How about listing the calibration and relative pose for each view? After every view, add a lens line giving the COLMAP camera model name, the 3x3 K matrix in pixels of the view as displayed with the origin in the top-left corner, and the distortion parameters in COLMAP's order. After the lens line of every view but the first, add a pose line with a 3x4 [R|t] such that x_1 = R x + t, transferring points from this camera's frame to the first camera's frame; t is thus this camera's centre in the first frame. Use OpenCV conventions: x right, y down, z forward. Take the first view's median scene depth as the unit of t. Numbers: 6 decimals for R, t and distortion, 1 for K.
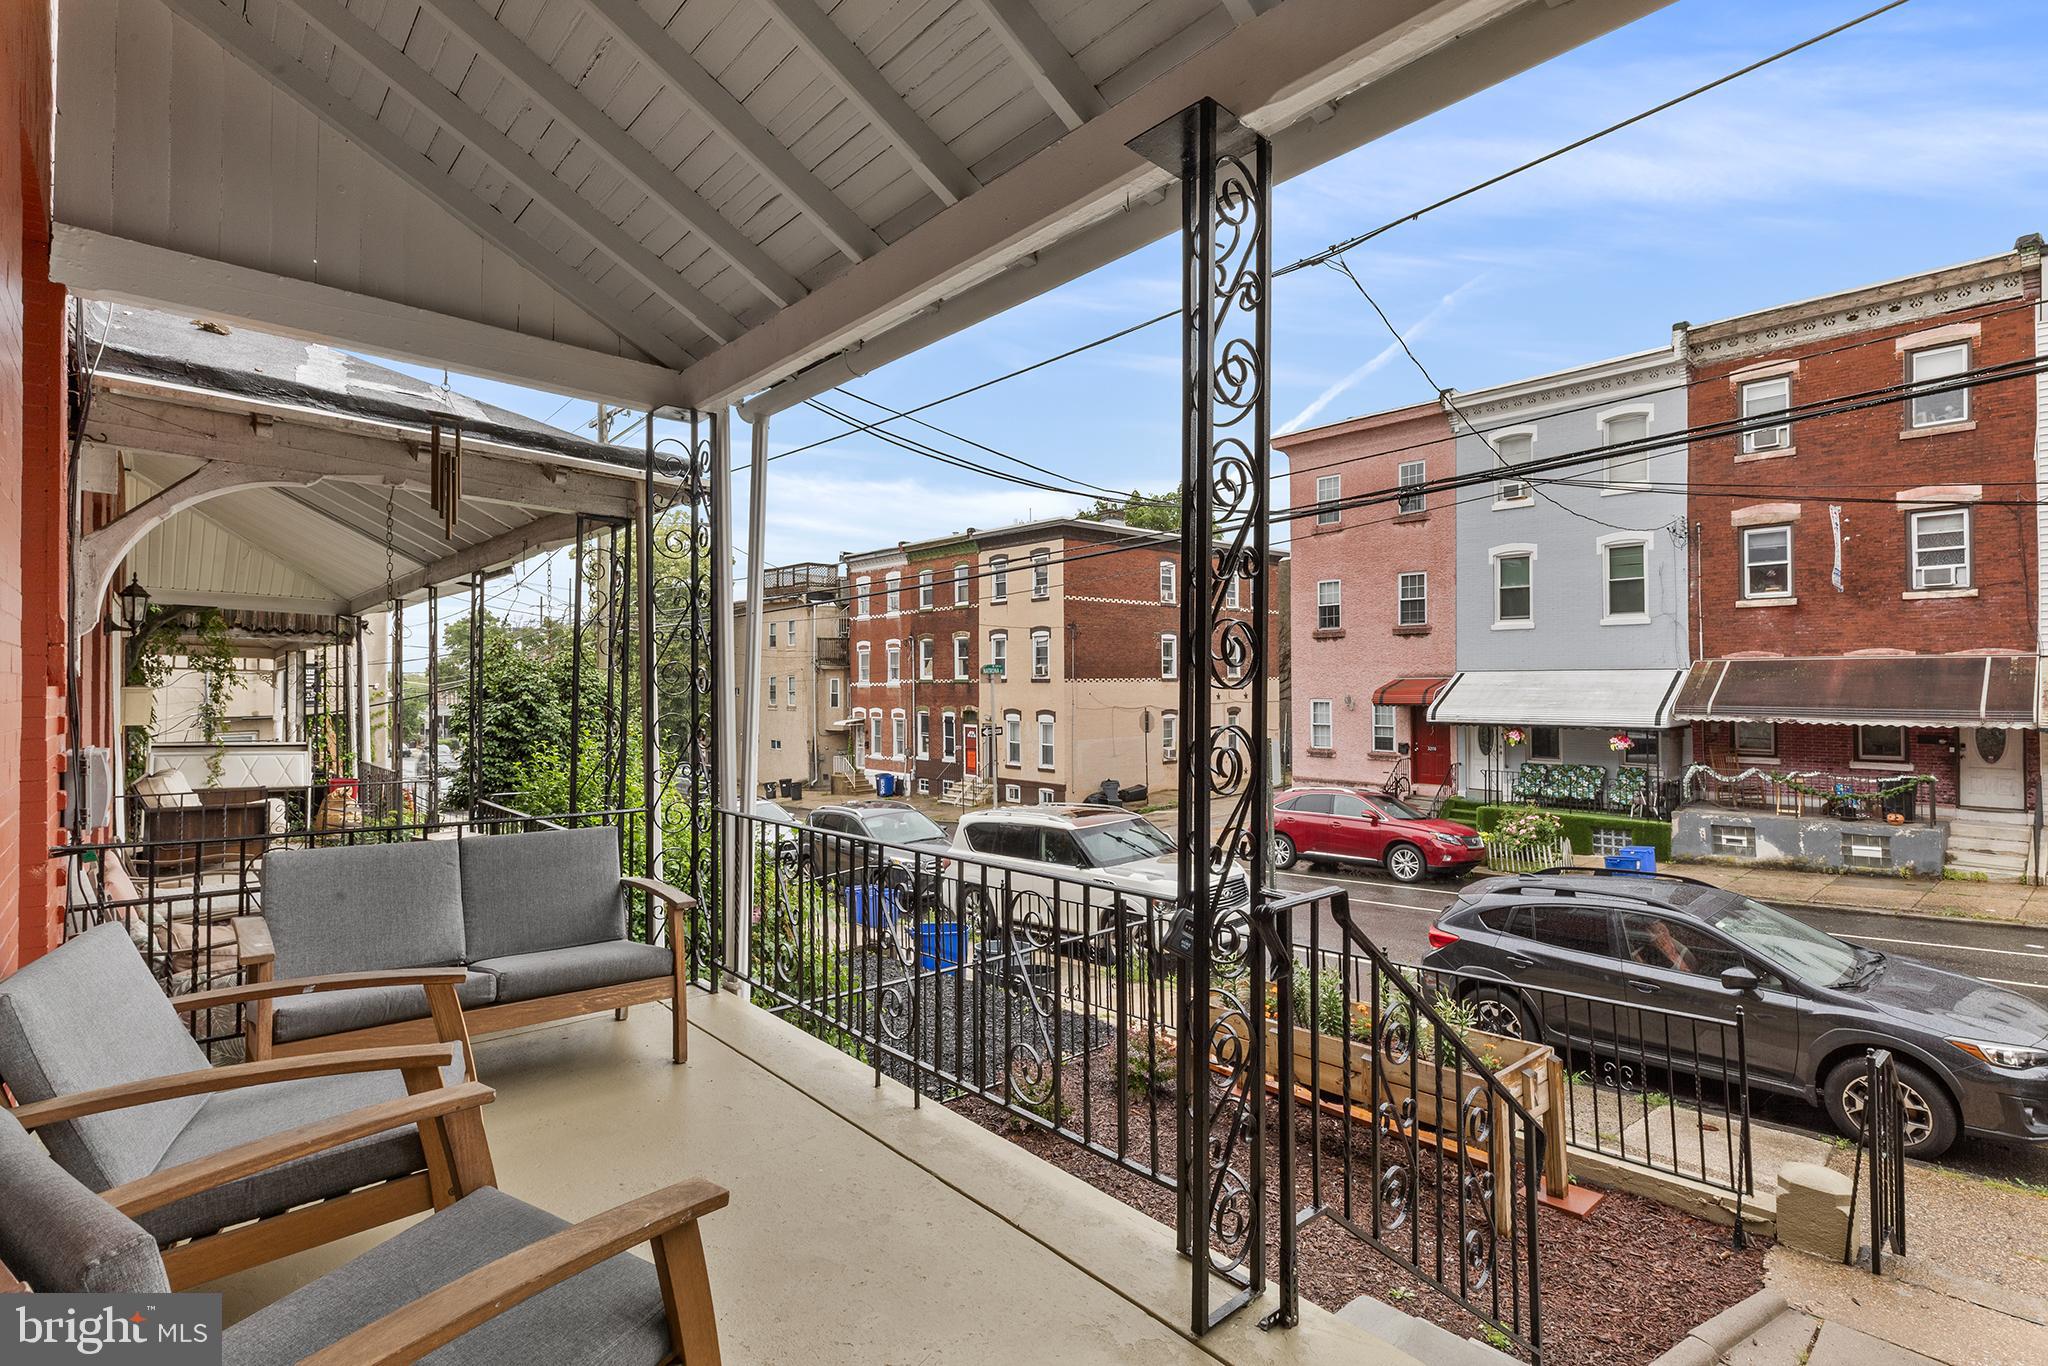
lens RADIAL K [[973.5, 0, 1024.0], [0, 973.5, 683.0], [0, 0, 1]] dist [0.001574, -0.000013]
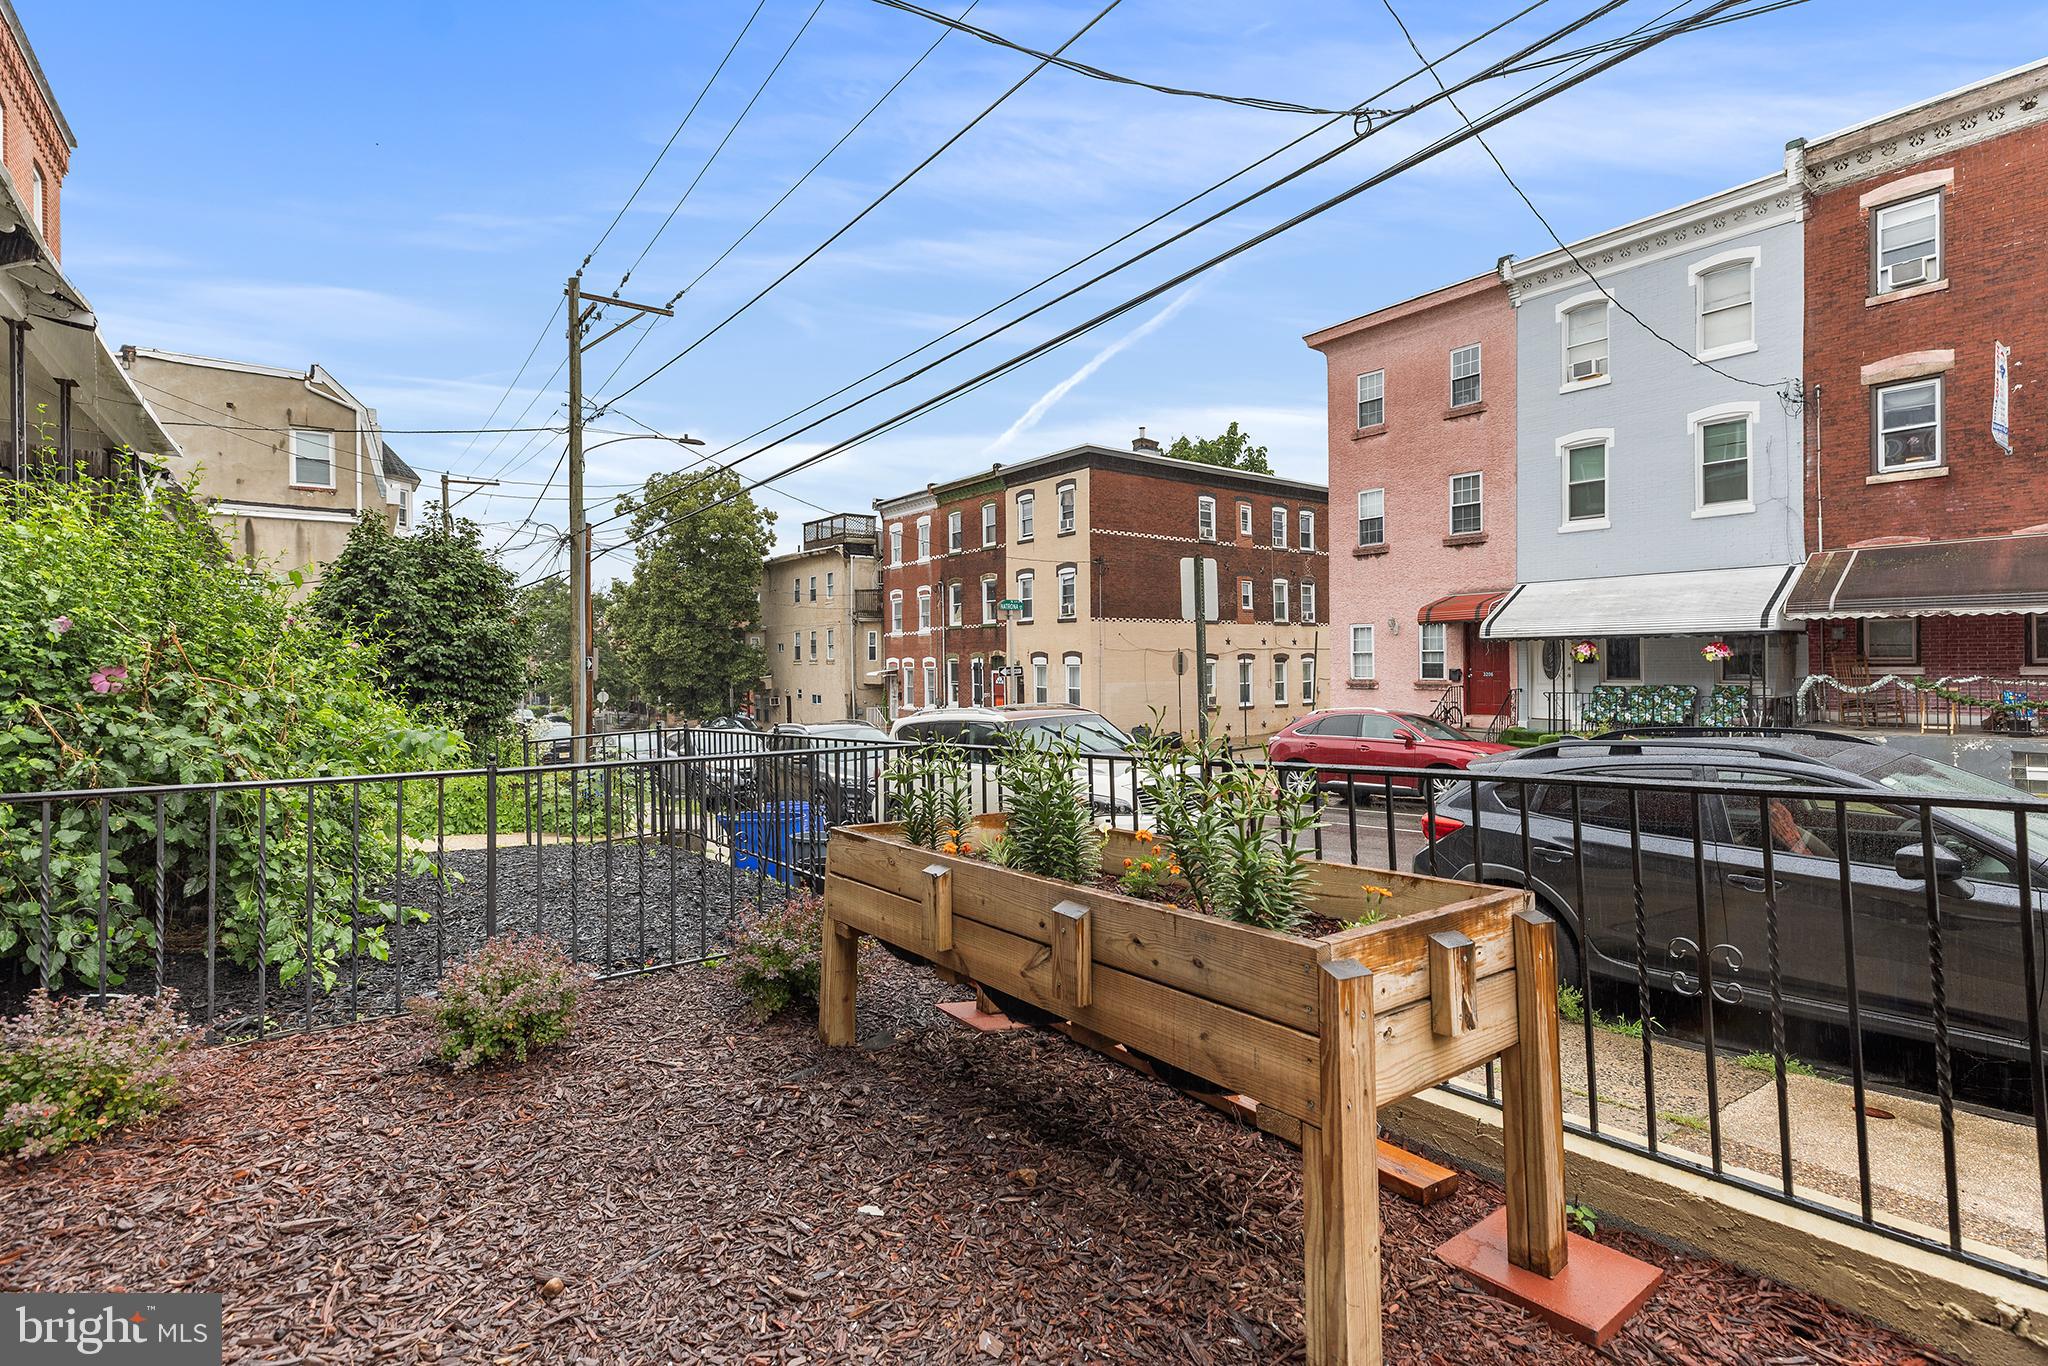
lens RADIAL K [[947.5, 0, 1021.1], [0, 947.5, 671.9], [0, 0, 1]] dist [0.000173, 0.000125]
pose [[0.996501, -0.002045, -0.083551, 0.084483], [0.002932, 0.999941, 0.010498, 0.064341], [0.083525, -0.010706, 0.996448, 0.137477]]
